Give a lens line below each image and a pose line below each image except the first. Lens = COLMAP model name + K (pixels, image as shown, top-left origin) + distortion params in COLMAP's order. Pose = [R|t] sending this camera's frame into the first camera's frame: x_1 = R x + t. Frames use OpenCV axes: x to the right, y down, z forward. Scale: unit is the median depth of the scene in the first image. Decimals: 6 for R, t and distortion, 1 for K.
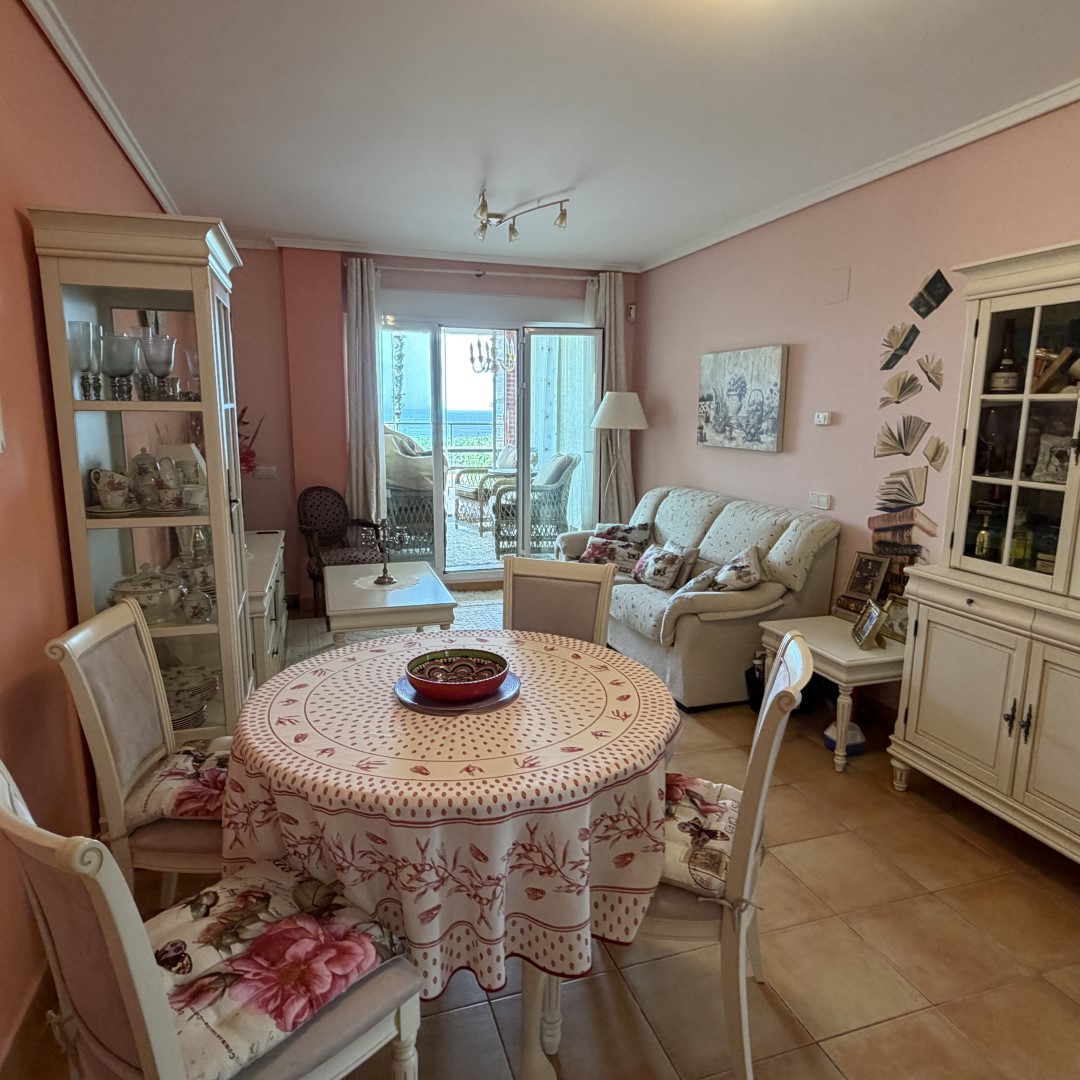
lens RADIAL K [[736.9, 0, 542.6], [0, 736.9, 538.6], [0, 0, 1]] dist [-0.002263, 0.005393]
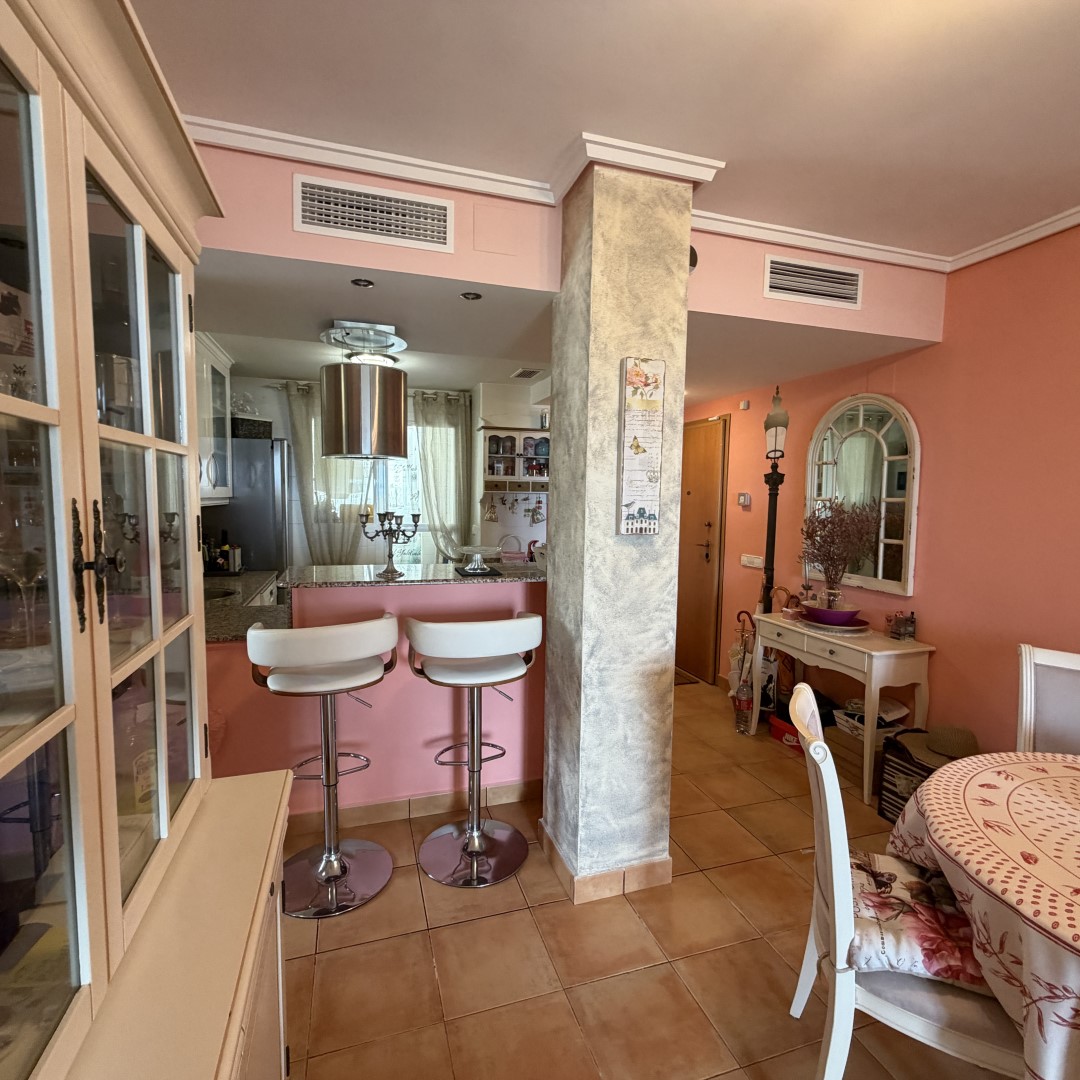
lens RADIAL K [[575.7, 0, 540.8], [0, 575.7, 543.0], [0, 0, 1]] dist [0.000546, 0.000045]
pose [[-0.999746, -0.022545, -0.000599, 0.357720], [-0.021978, 0.967959, 0.250146, -0.140962], [-0.005060, 0.250096, -0.968208, 0.846335]]
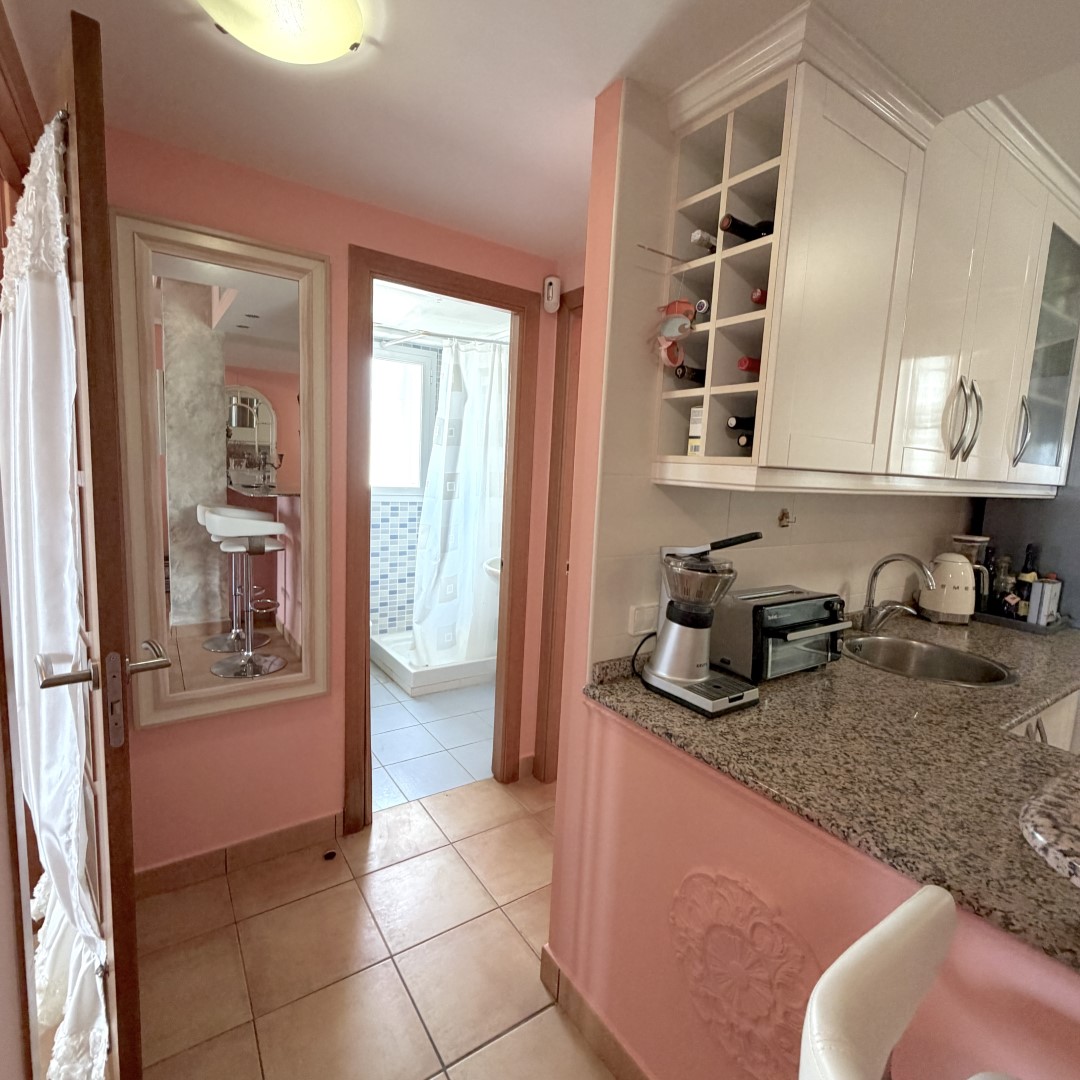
lens RADIAL K [[575.7, 0, 536.9], [0, 575.7, 537.9], [0, 0, 1]] dist [0.000546, 0.000045]
pose [[-0.285652, -0.142847, 0.947627, 0.561791], [0.116093, 0.976388, 0.182178, -0.042701], [-0.951276, 0.162052, -0.262324, 0.385138]]
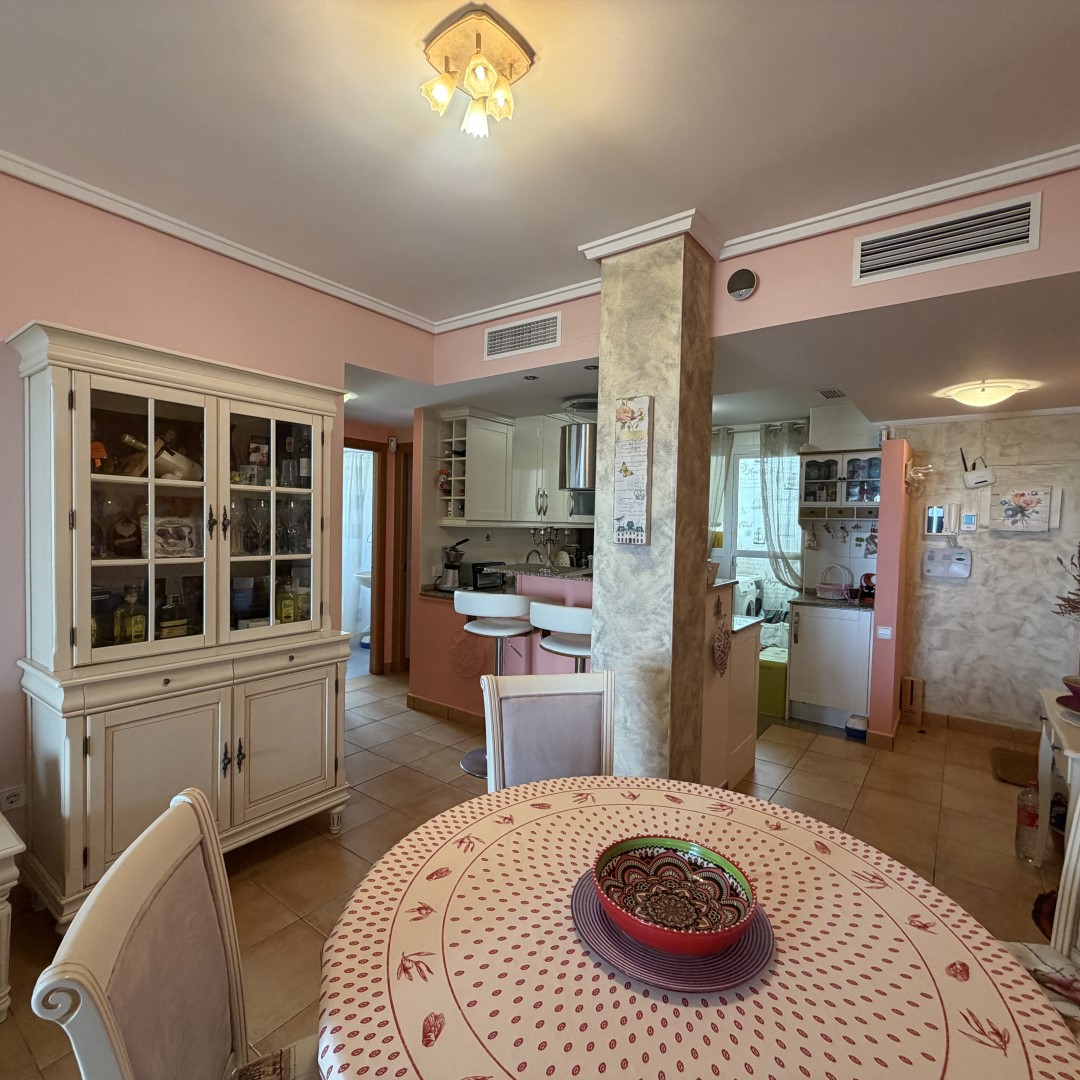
lens RADIAL K [[575.7, 0, 531.7], [0, 575.7, 542.5], [0, 0, 1]] dist [0.000546, 0.000045]
pose [[-0.576187, -0.049783, 0.815800, -0.251909], [0.112547, 0.983802, 0.139525, -0.115955], [-0.809532, 0.172208, -0.561251, 0.757444]]
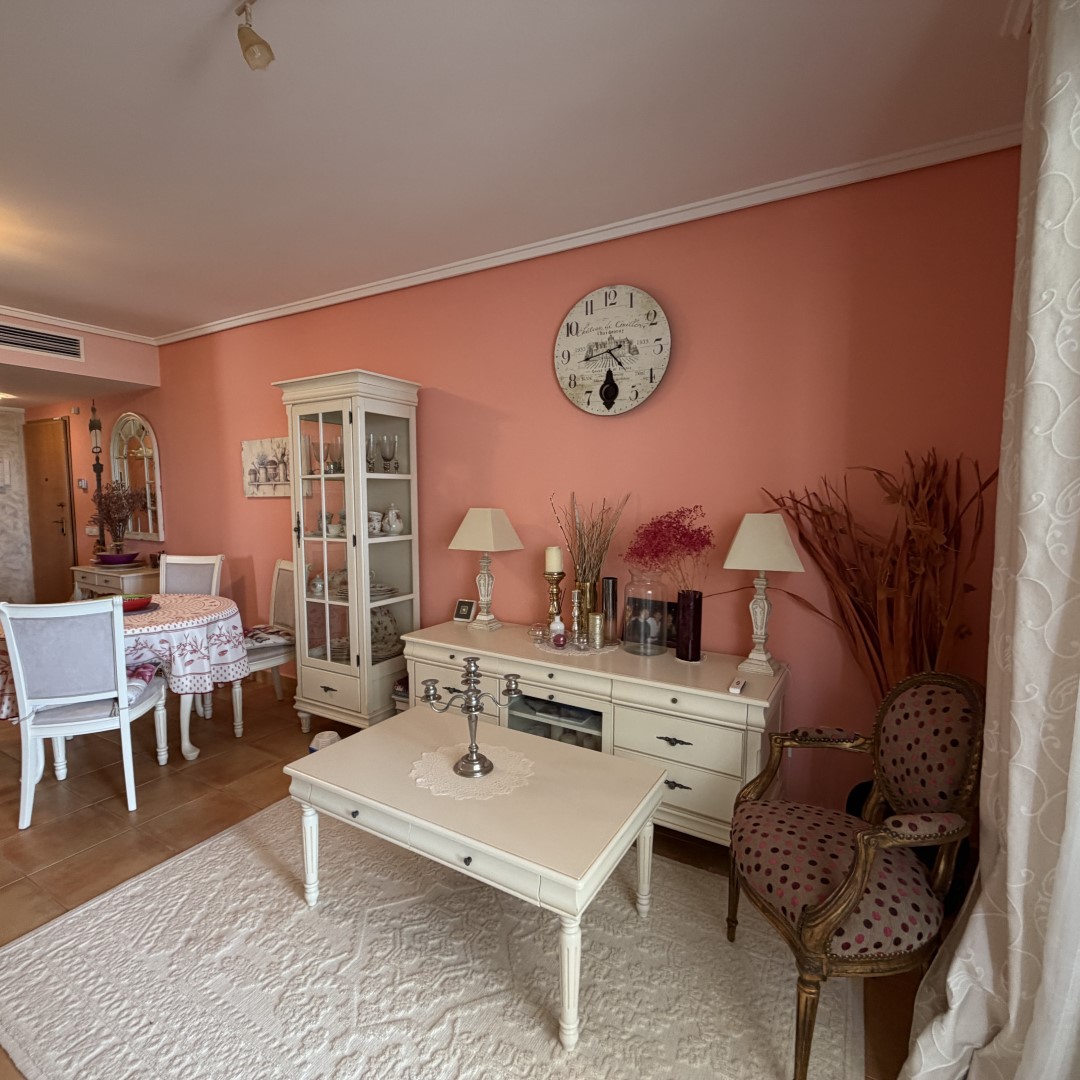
lens RADIAL K [[575.7, 0, 537.0], [0, 575.7, 538.6], [0, 0, 1]] dist [0.000546, 0.000045]
pose [[-0.746336, 0.044436, -0.664084, 0.046749], [-0.121765, 0.971813, 0.201873, -0.261322], [0.654336, 0.231527, -0.719888, 1.641055]]
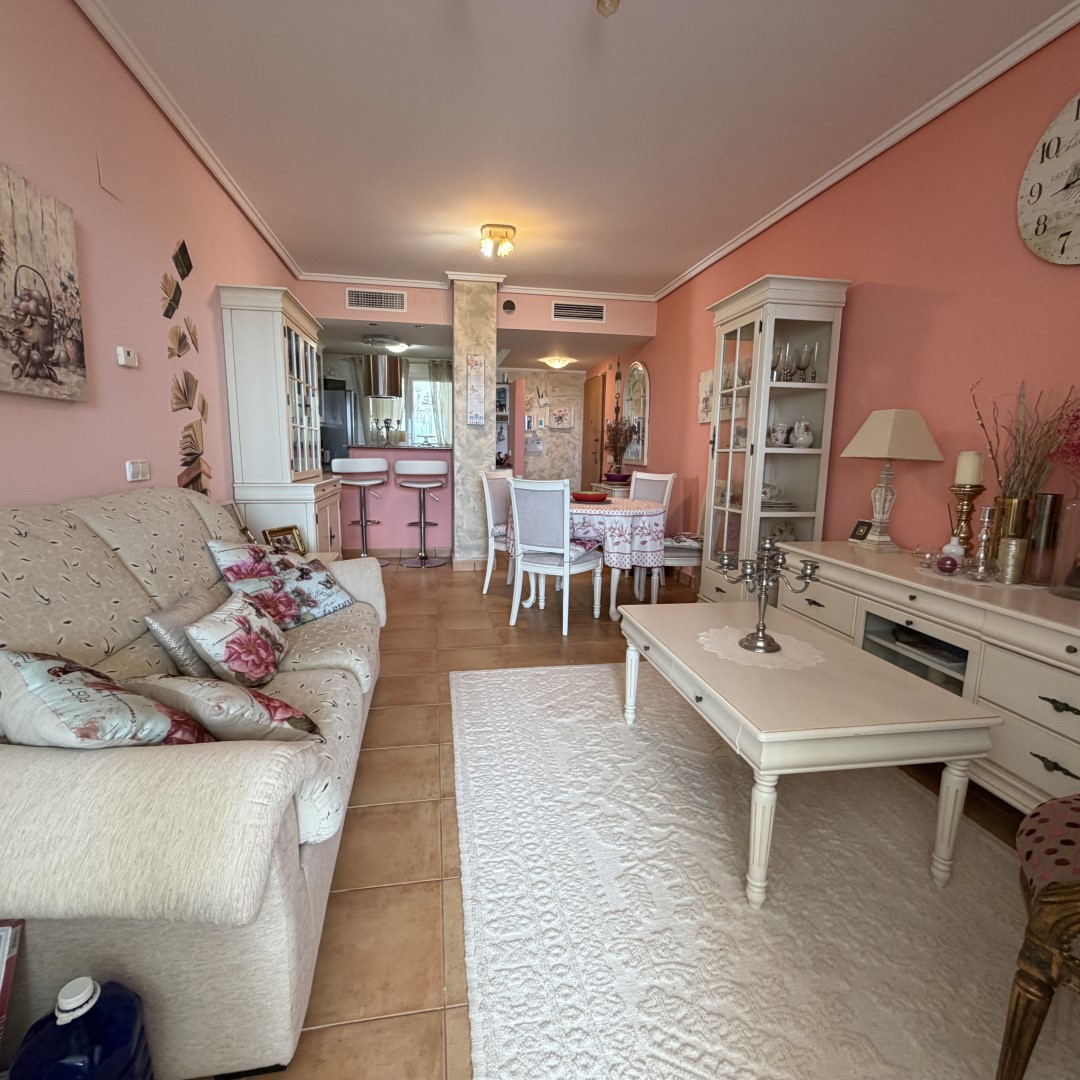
lens RADIAL K [[575.7, 0, 537.6], [0, 575.7, 541.2], [0, 0, 1]] dist [0.000546, 0.000045]
pose [[-0.990079, -0.045957, 0.132784, -0.123882], [-0.000676, 0.946550, 0.322556, -0.201541], [-0.140510, 0.319267, -0.937190, 1.771083]]
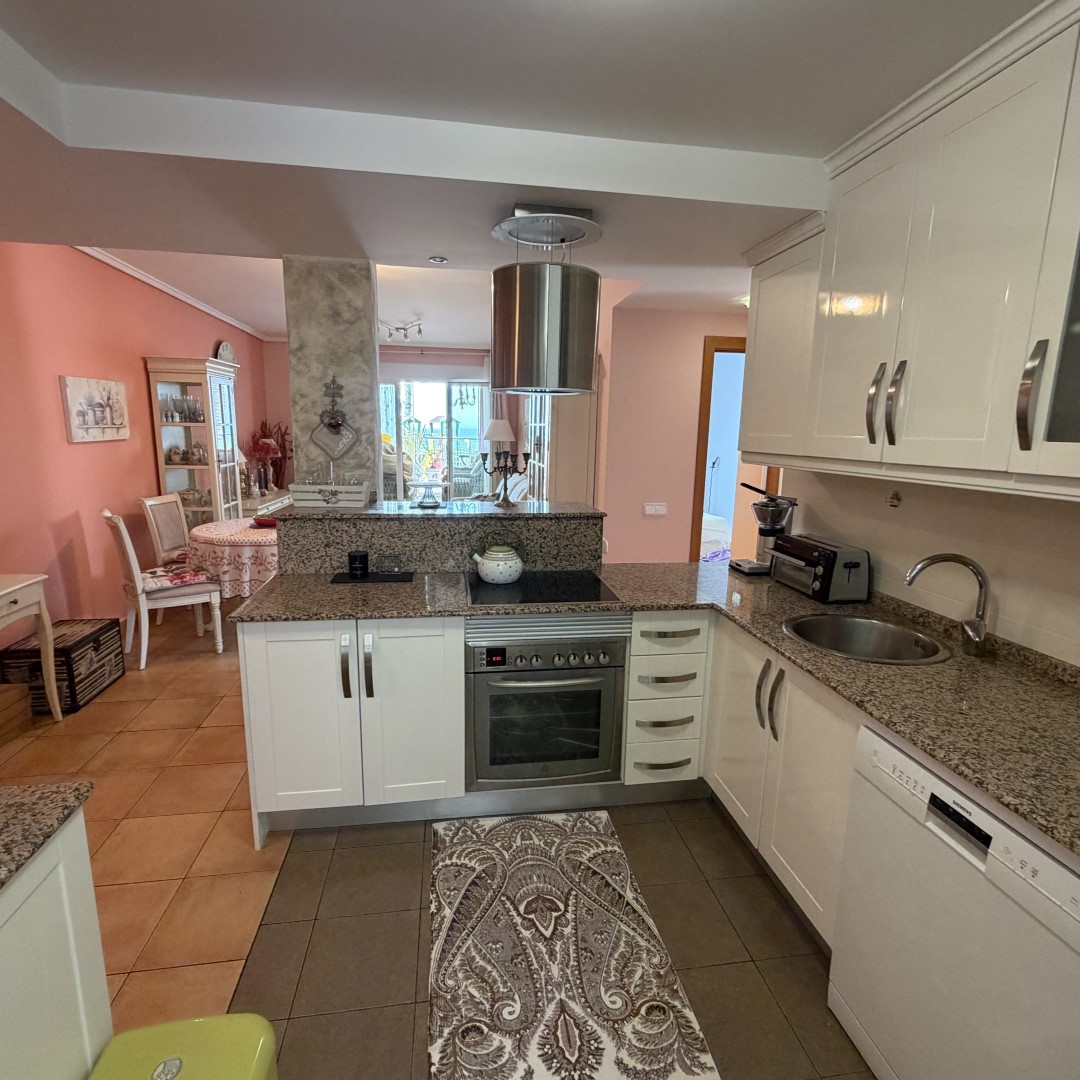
lens RADIAL K [[575.7, 0, 537.8], [0, 575.7, 547.4], [0, 0, 1]] dist [0.000546, 0.000045]
pose [[0.992163, 0.039754, -0.118458, 0.674182], [-0.036952, 0.998985, 0.025756, 0.111348], [0.119362, -0.021177, 0.992625, -0.627971]]
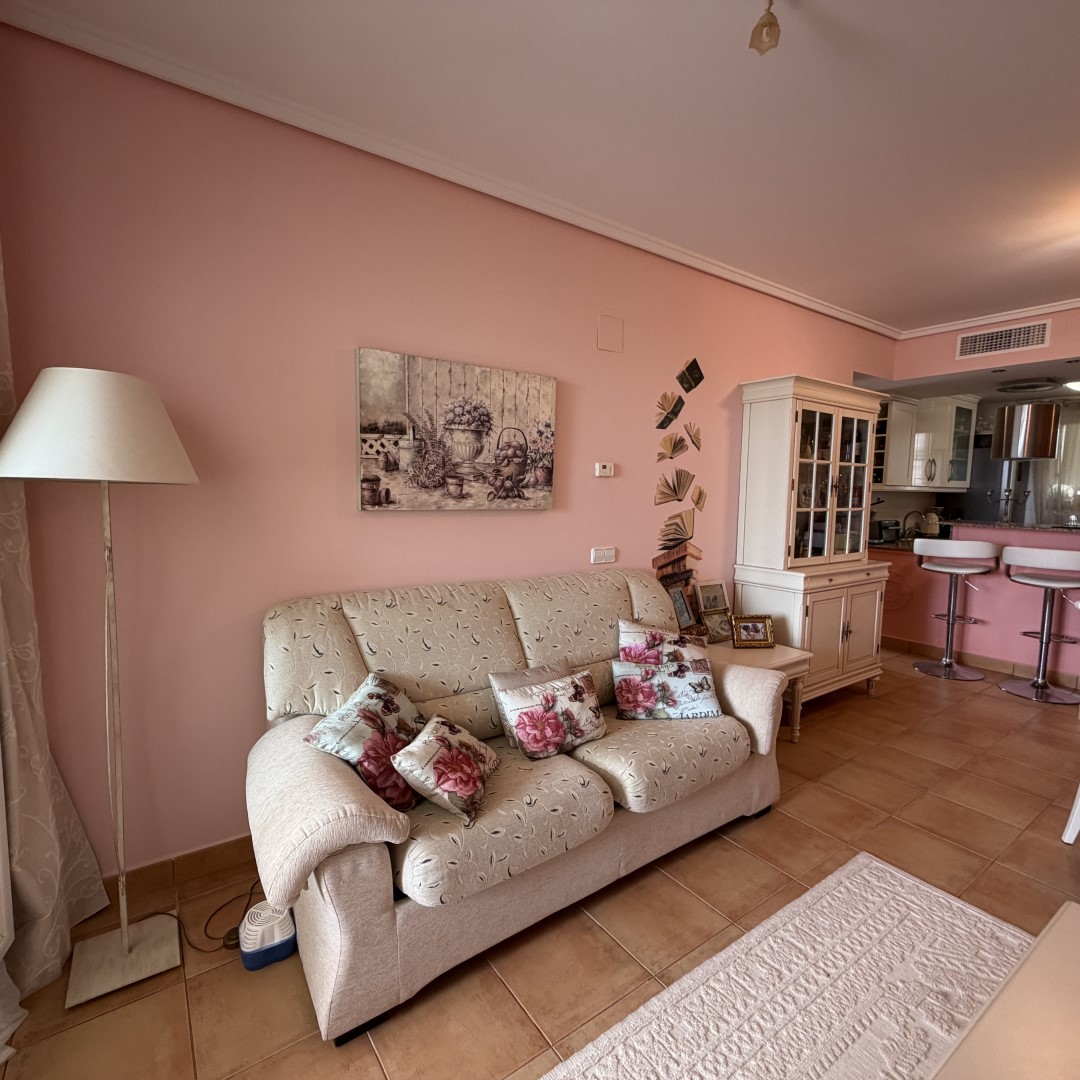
lens RADIAL K [[575.7, 0, 532.9], [0, 575.7, 539.6], [0, 0, 1]] dist [0.000546, 0.000045]
pose [[-0.292647, -0.098559, 0.951128, -0.356716], [0.145370, 0.978527, 0.146126, -0.226460], [-0.945106, 0.181029, -0.272035, 1.505082]]
